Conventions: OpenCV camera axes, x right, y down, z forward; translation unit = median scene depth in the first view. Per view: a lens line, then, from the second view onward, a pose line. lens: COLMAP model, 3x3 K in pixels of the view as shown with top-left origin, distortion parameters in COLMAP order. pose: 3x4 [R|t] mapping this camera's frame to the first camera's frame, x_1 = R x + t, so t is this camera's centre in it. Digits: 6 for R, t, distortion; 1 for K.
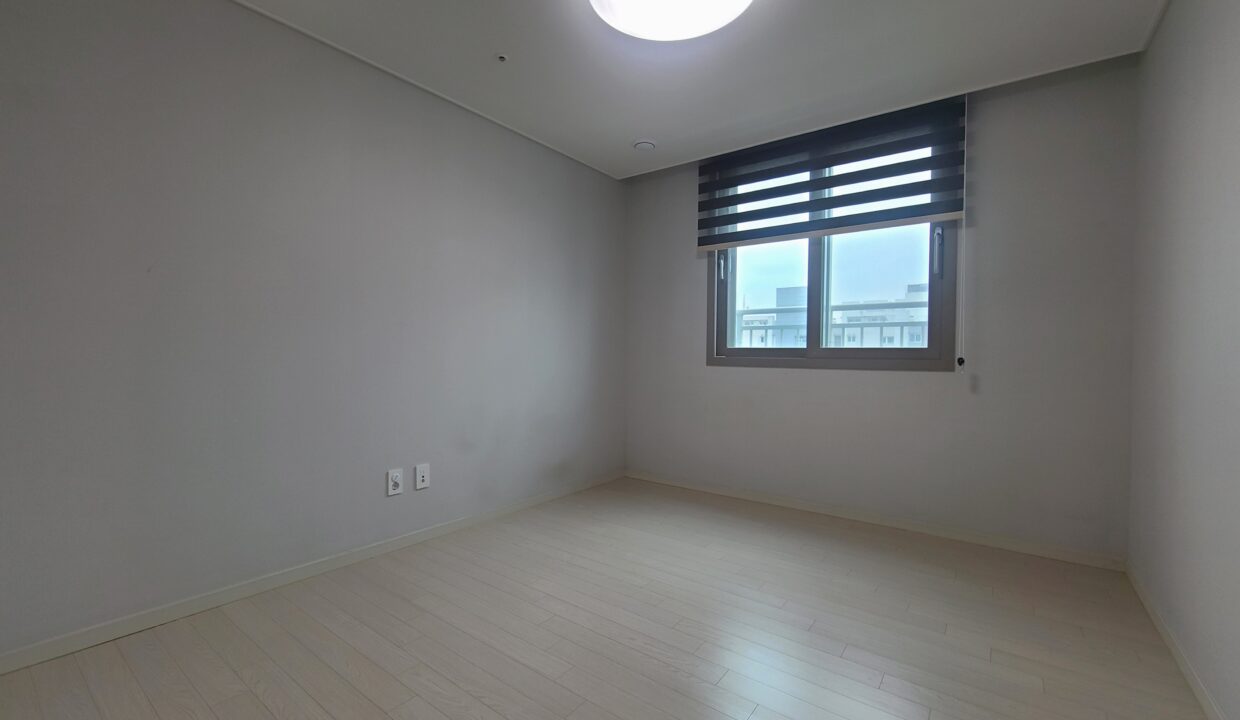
lens RADIAL K [[508.0, 0, 620.0], [0, 508.0, 360.0], [0, 0, 1]] dist [-0.001575, -0.000061]
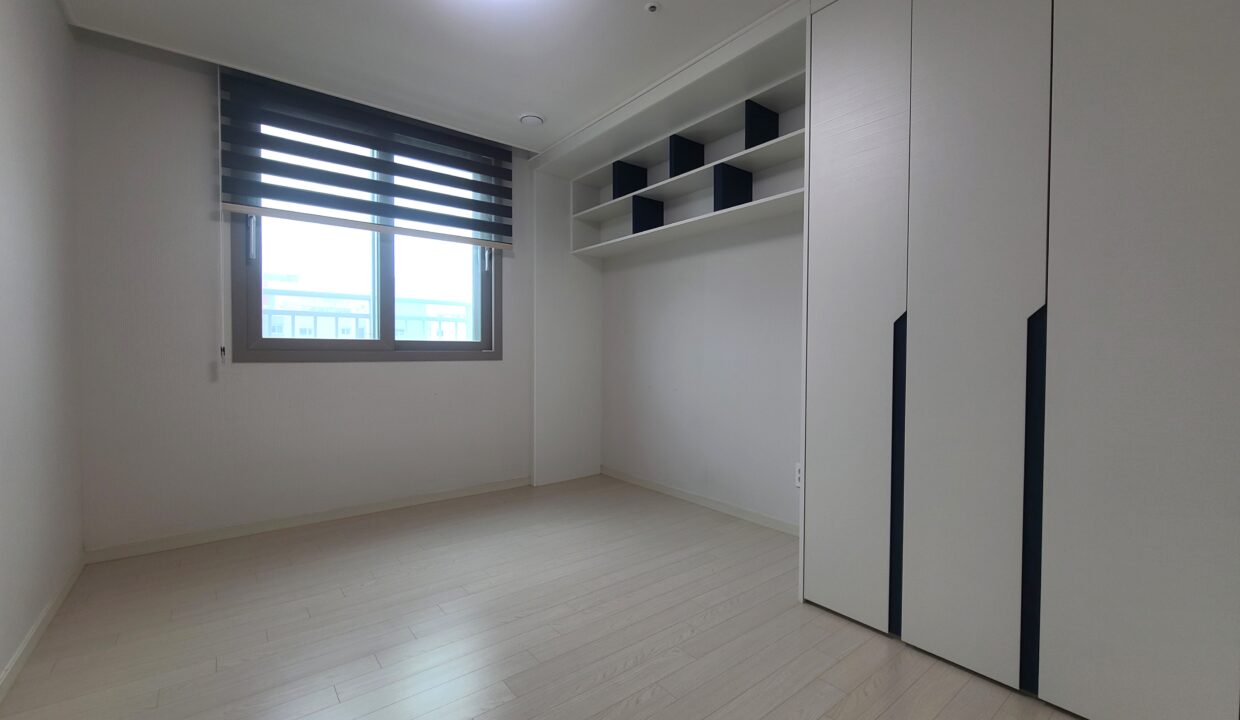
lens RADIAL K [[508.0, 0, 620.0], [0, 508.0, 360.0], [0, 0, 1]] dist [-0.001575, -0.000061]
pose [[0.252094, -0.027027, 0.967325, -0.397324], [0.006735, 0.999635, 0.026174, -0.007271], [-0.967679, -0.000083, 0.252184, 0.313533]]
